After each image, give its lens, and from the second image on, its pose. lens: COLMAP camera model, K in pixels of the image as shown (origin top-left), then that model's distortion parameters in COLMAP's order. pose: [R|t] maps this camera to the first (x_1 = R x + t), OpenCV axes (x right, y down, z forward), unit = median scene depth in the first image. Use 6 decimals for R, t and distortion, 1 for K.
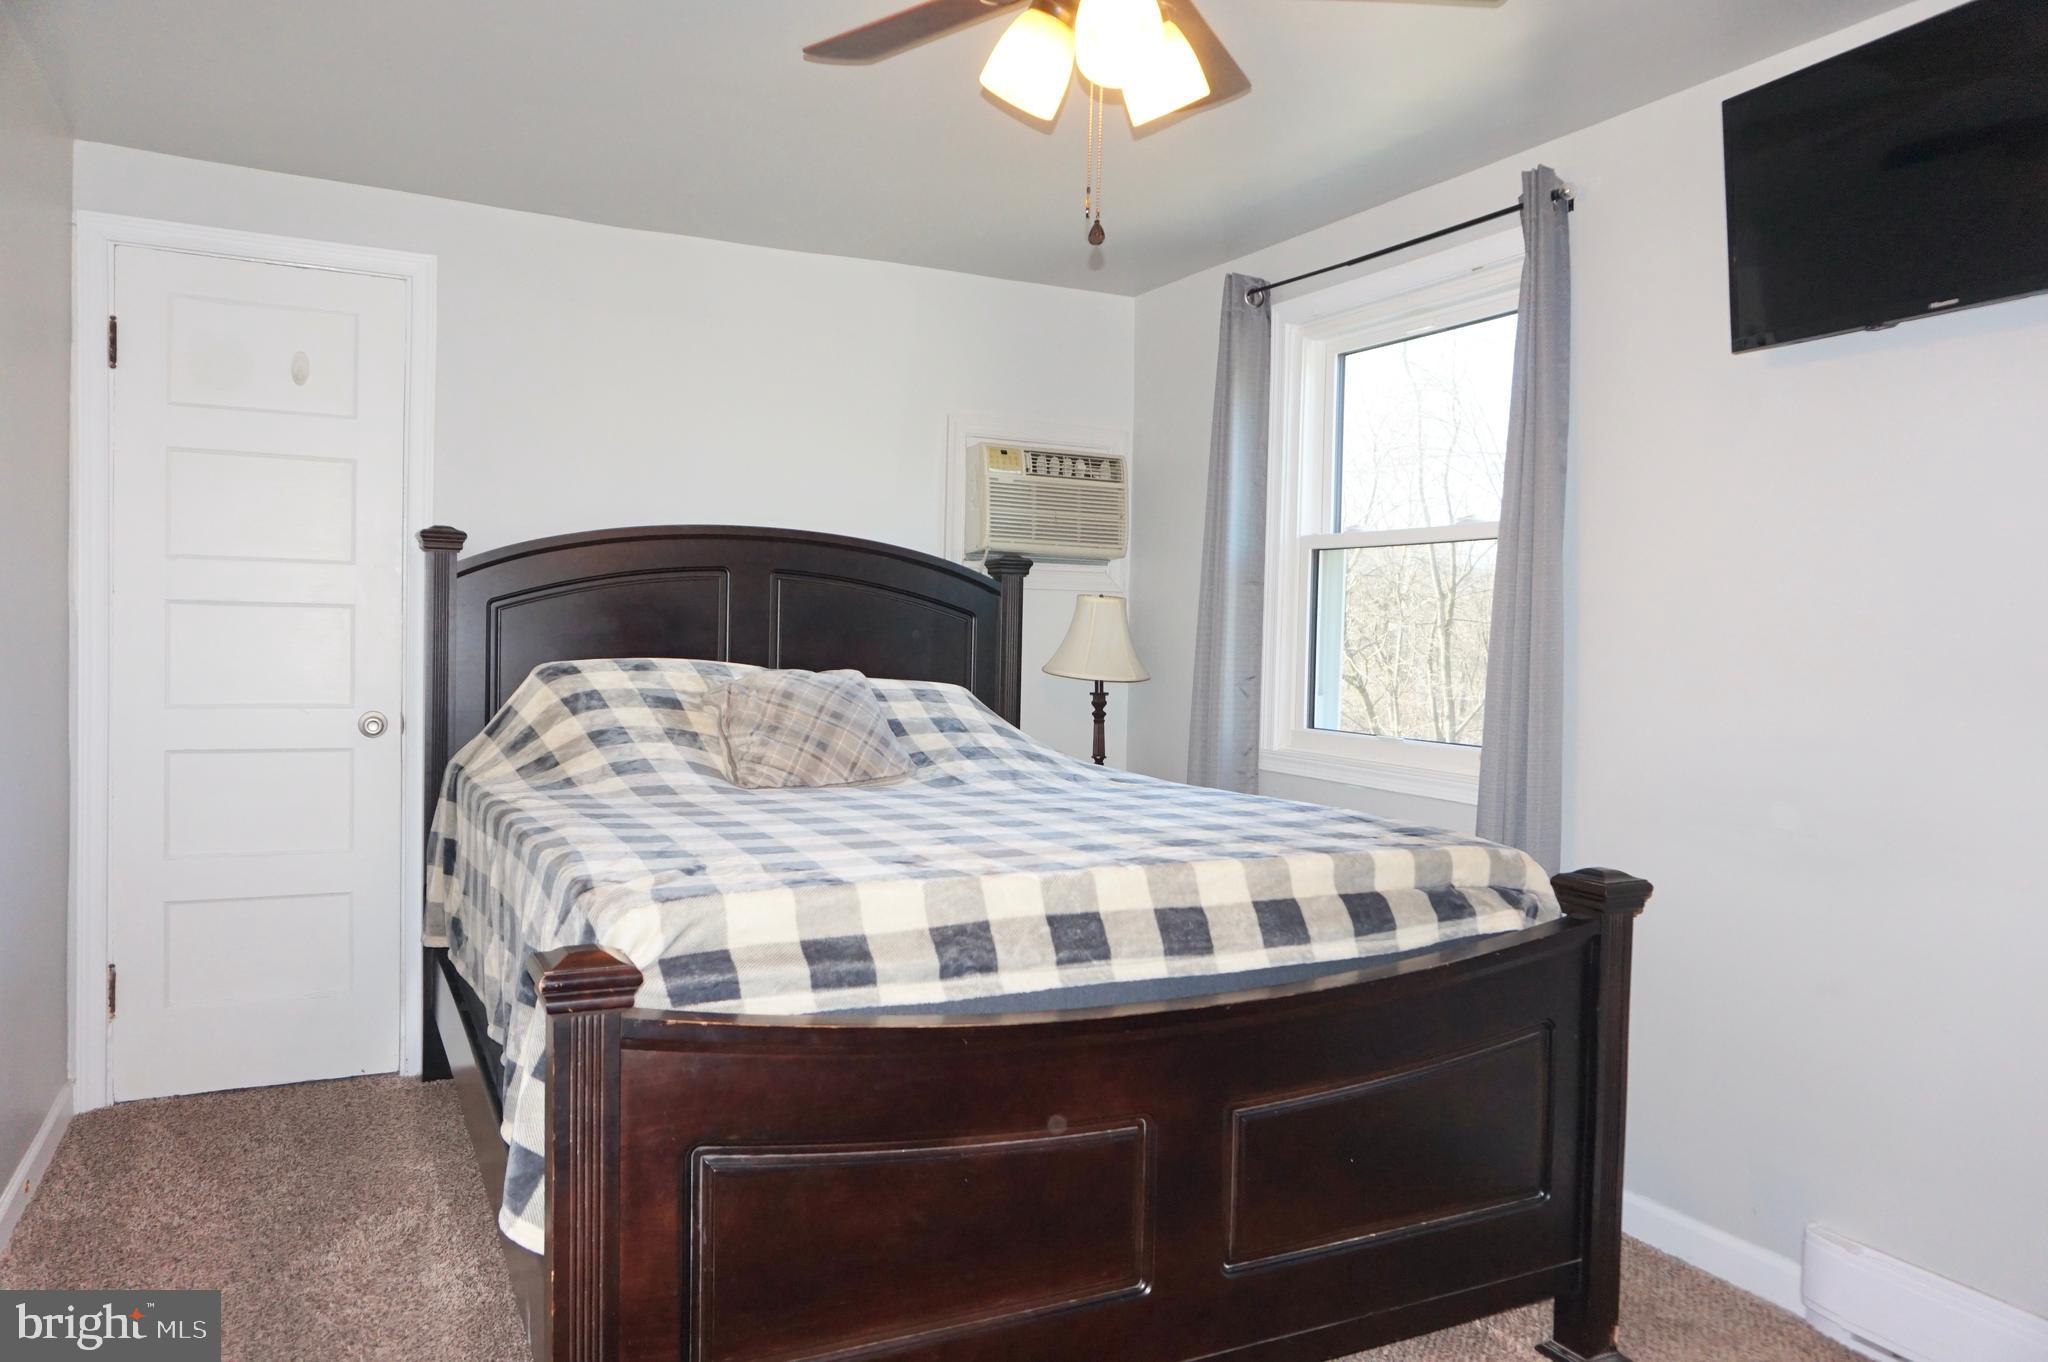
lens RADIAL K [[1381.4, 0, 1024.0], [0, 1381.4, 681.0], [0, 0, 1]] dist [-0.060028, 0.054147]
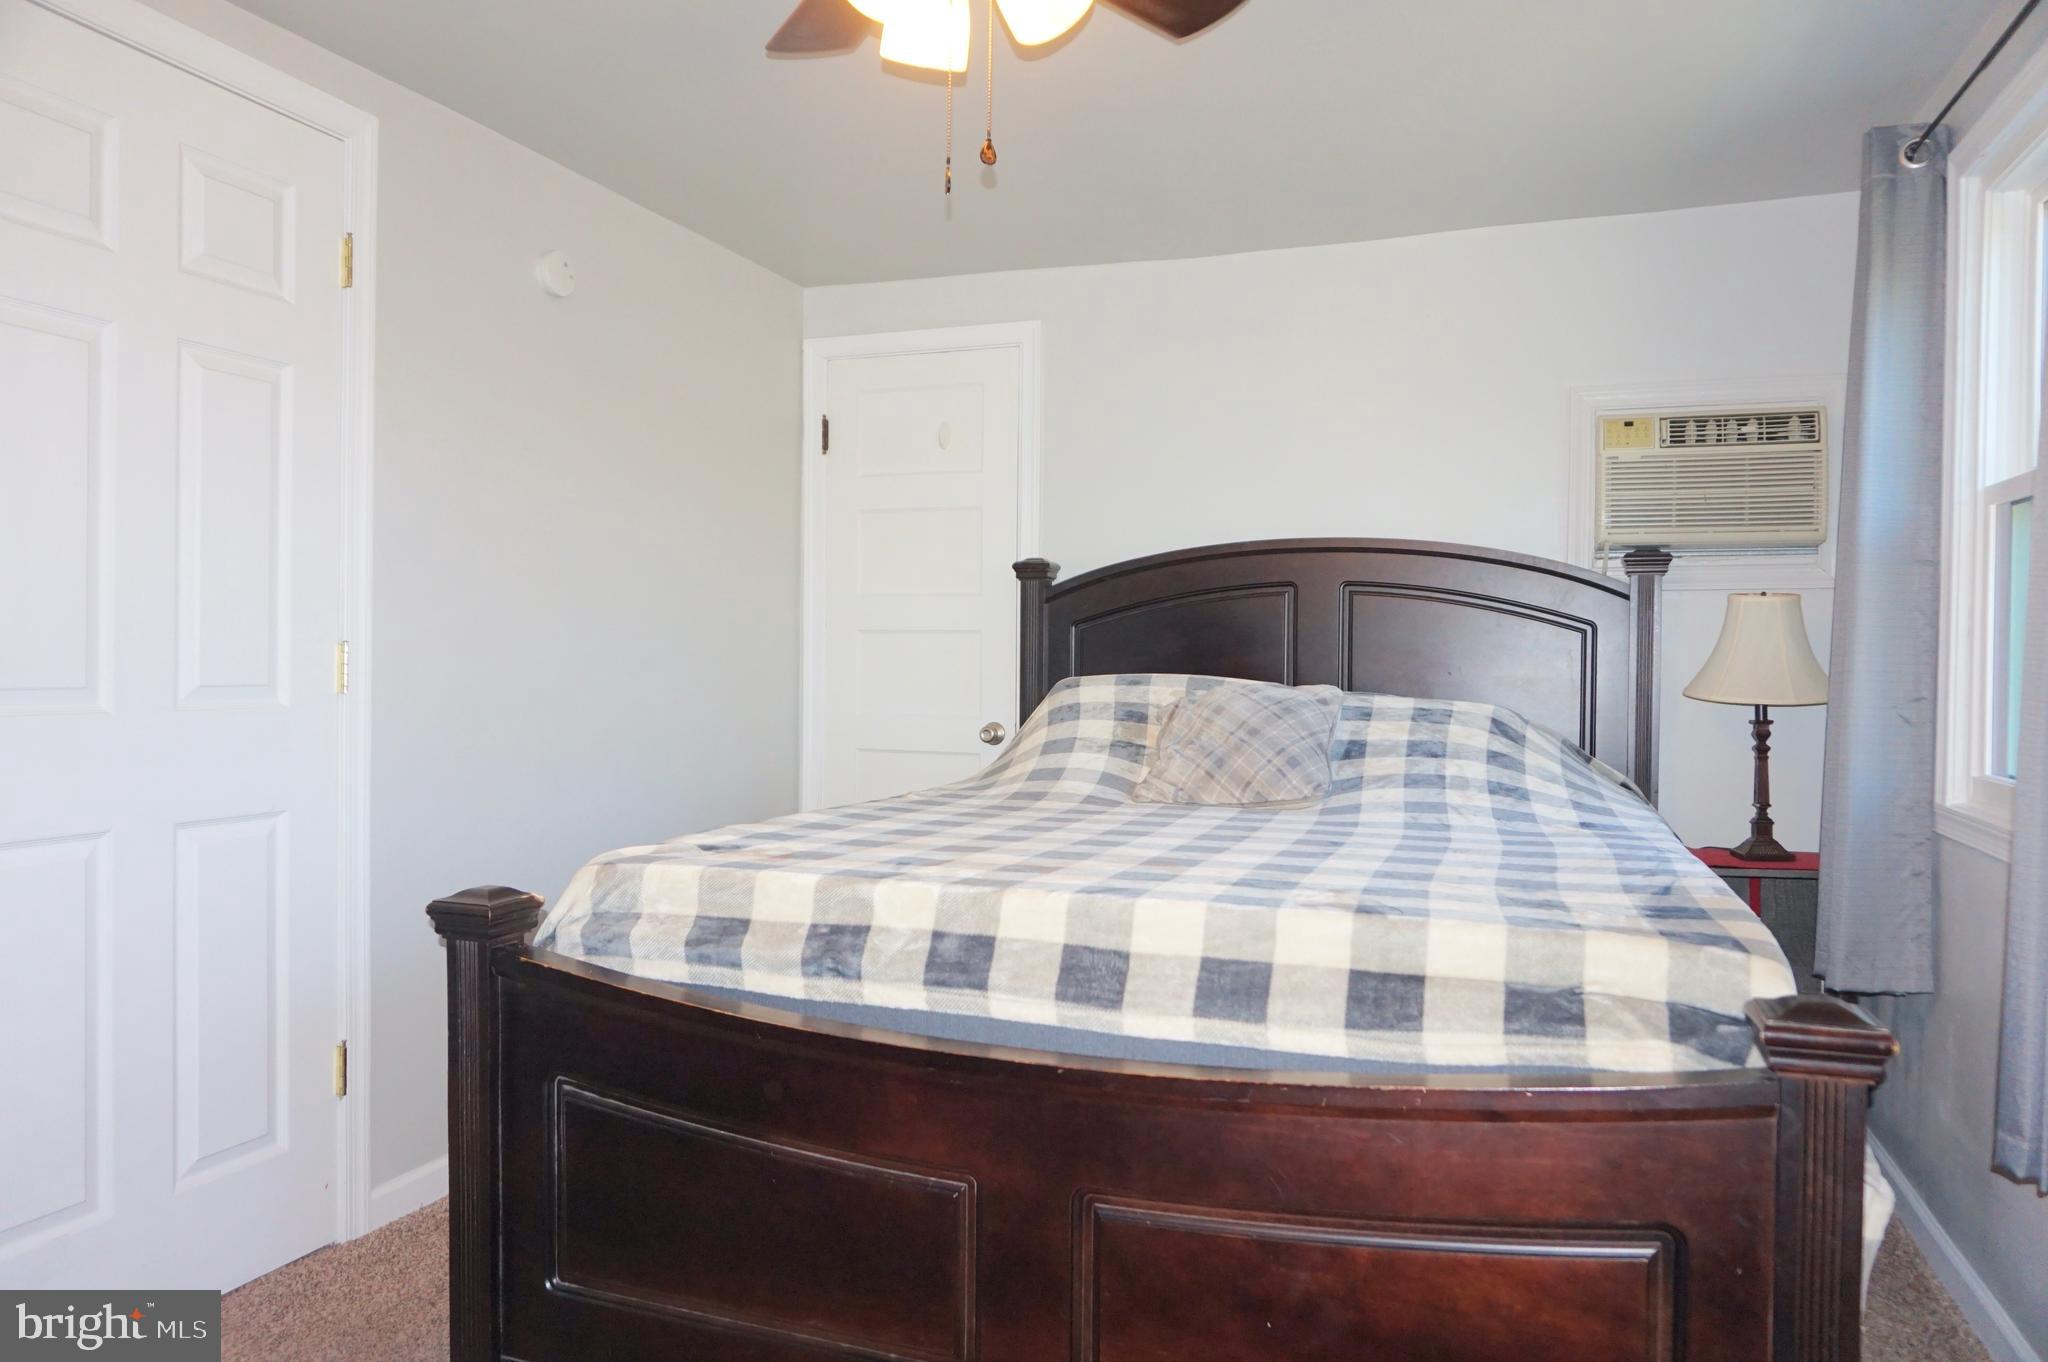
lens RADIAL K [[1381.4, 0, 1024.0], [0, 1381.4, 681.0], [0, 0, 1]] dist [-0.060028, 0.054147]
pose [[0.680601, -0.004480, -0.732641, 0.428959], [-0.017660, 0.999590, -0.022517, 0.014193], [0.732442, 0.028264, 0.680243, 0.245502]]
